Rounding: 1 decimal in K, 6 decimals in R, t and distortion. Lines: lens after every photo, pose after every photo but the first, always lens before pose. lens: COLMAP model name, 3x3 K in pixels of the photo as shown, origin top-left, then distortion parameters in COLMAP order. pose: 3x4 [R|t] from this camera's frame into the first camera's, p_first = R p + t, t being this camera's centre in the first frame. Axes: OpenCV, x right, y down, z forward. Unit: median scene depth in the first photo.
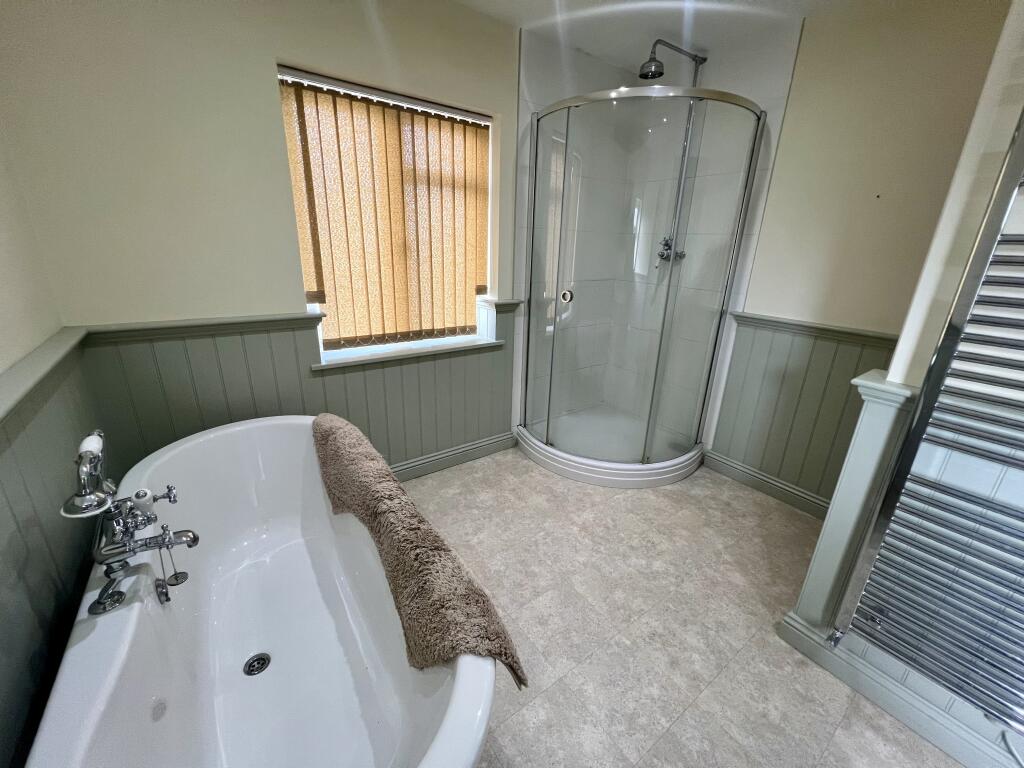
lens RADIAL K [[414.8, 0, 508.2], [0, 414.8, 380.3], [0, 0, 1]] dist [-0.001916, -0.000029]
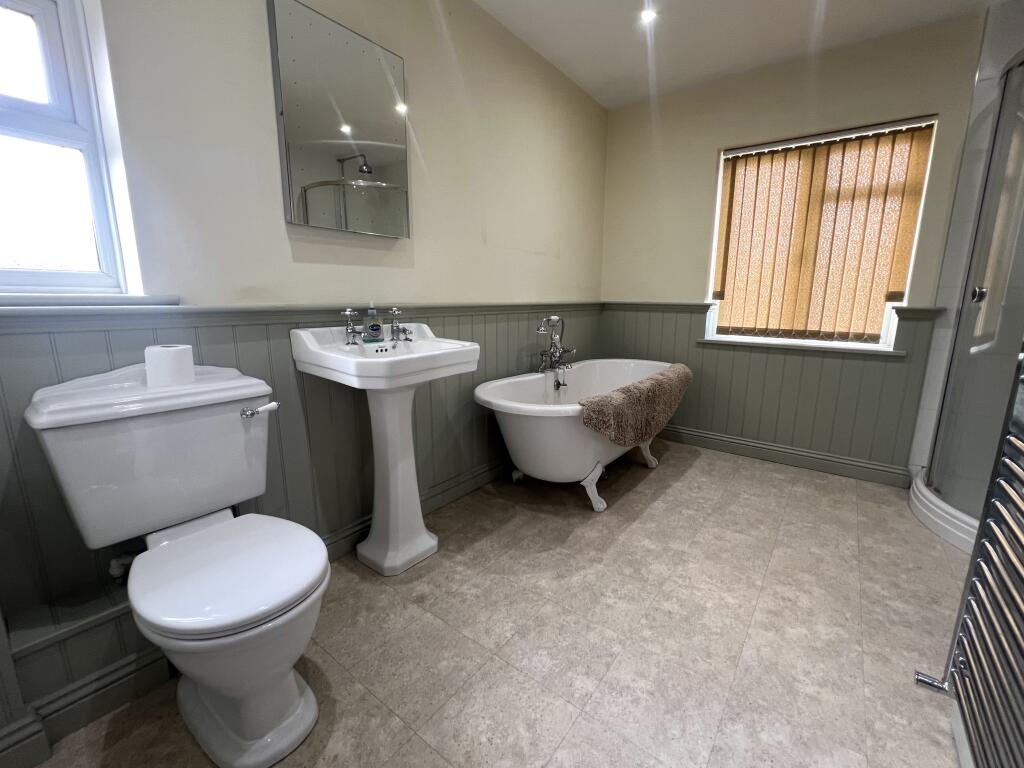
lens RADIAL K [[414.8, 0, 512.0], [0, 414.8, 378.8], [0, 0, 1]] dist [-0.001916, -0.000029]
pose [[0.276277, 0.164992, -0.946810, 0.713214], [-0.309248, 0.948022, 0.074965, 0.179148], [0.909965, 0.272088, 0.312940, -0.024614]]
